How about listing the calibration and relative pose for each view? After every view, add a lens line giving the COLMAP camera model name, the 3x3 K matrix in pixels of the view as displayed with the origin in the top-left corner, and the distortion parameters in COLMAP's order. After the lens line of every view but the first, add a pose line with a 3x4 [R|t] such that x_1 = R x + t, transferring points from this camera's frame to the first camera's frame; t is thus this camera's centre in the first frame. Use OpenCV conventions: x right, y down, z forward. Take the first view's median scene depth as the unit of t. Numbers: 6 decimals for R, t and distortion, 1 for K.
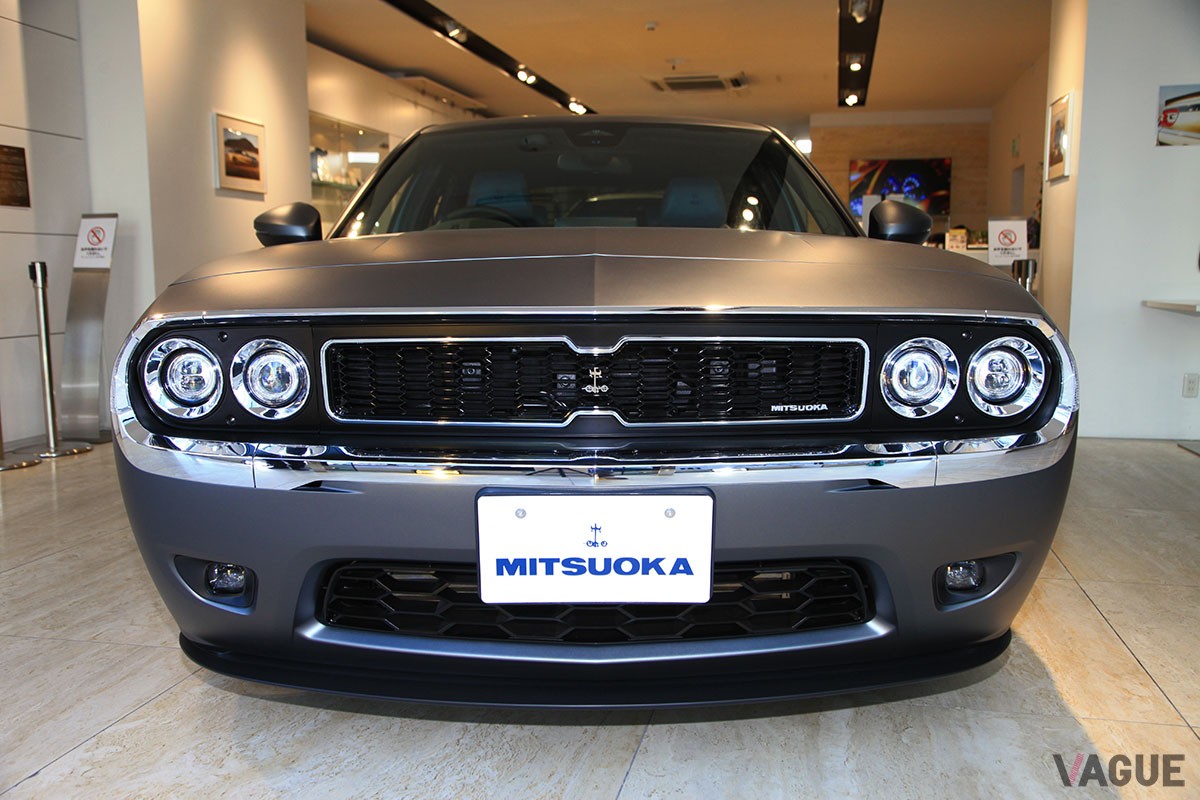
lens RADIAL K [[1098.3, 0, 600.0], [0, 1098.3, 400.0], [0, 0, 1]] dist [-0.008083, 0.031165]
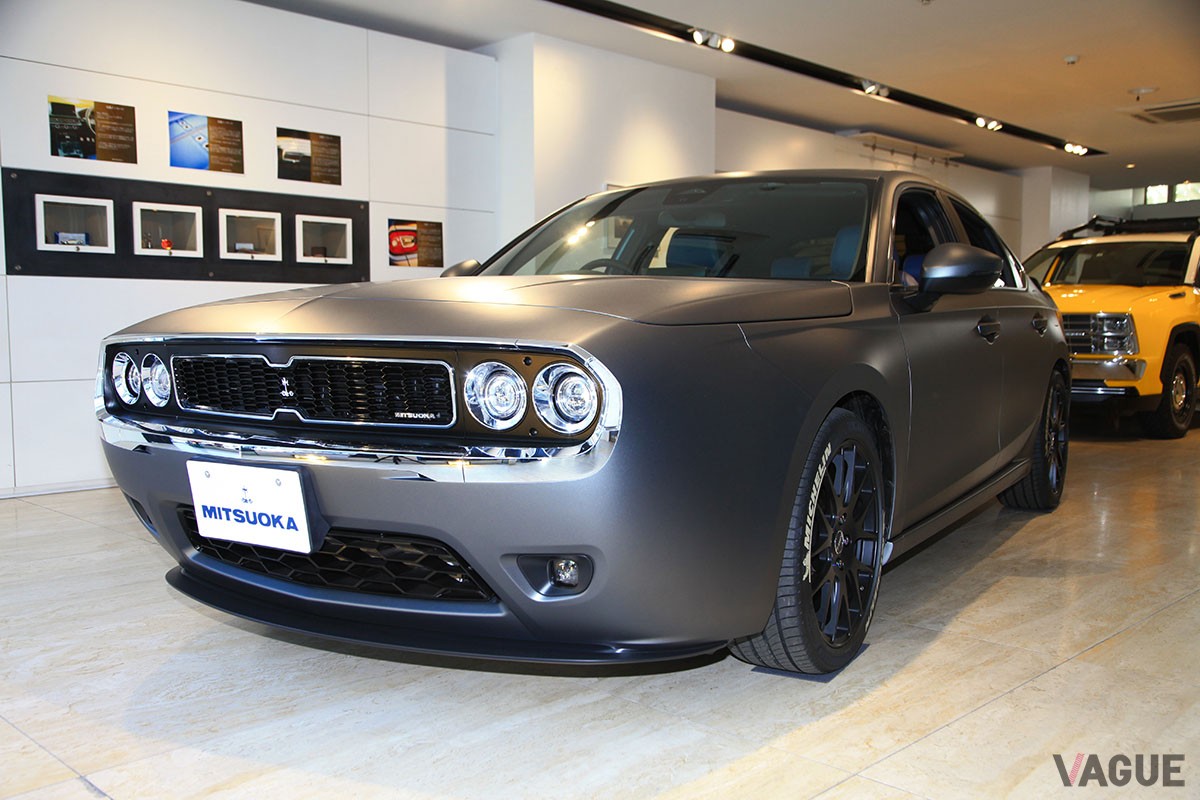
lens RADIAL K [[1107.8, 0, 600.0], [0, 1107.8, 400.0], [0, 0, 1]] dist [-0.000230, 0.025623]
pose [[0.843548, 0.043606, -0.535280, 0.981224], [-0.069565, 0.997173, -0.028393, 0.009695], [0.532529, 0.061187, 0.844197, 0.030653]]
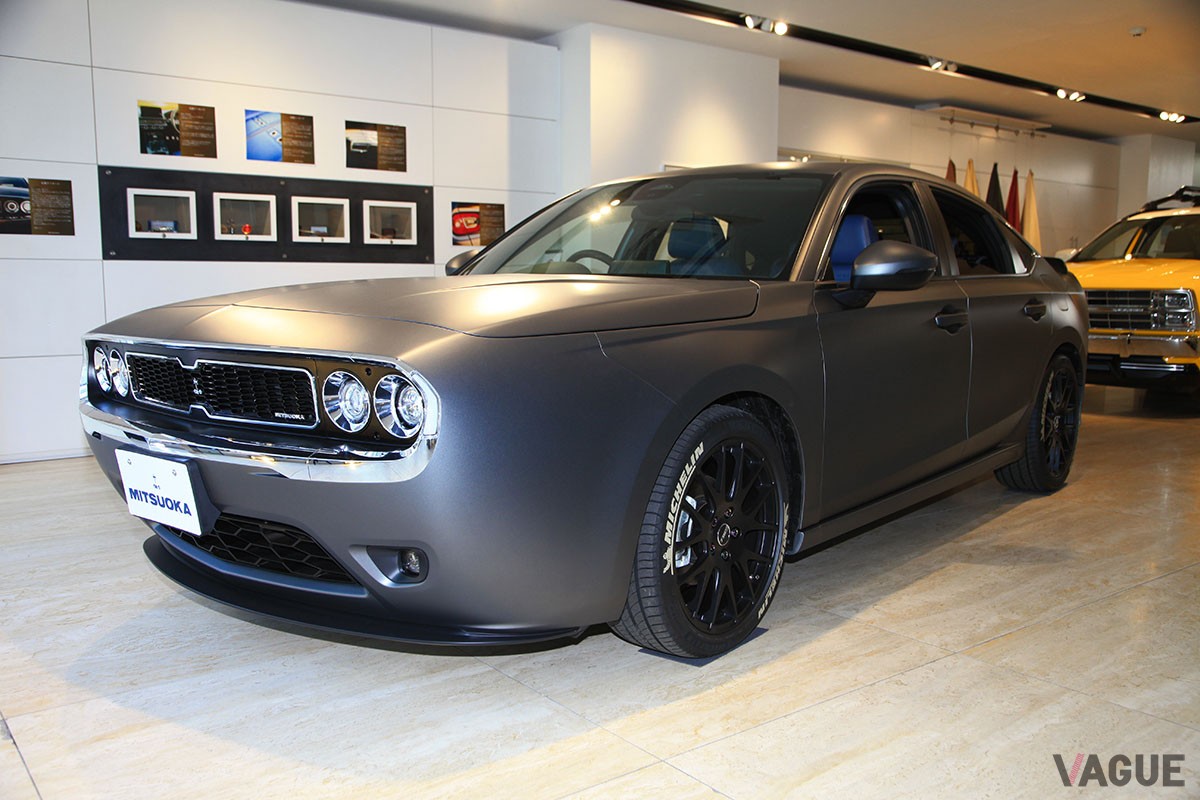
lens RADIAL K [[1045.3, 0, 600.0], [0, 1045.3, 400.0], [0, 0, 1]] dist [-0.018172, 0.015592]
pose [[0.761843, 0.080777, -0.642705, 1.261304], [-0.083933, 0.996140, 0.025707, -0.076317], [0.642301, 0.034360, 0.765682, 0.214803]]
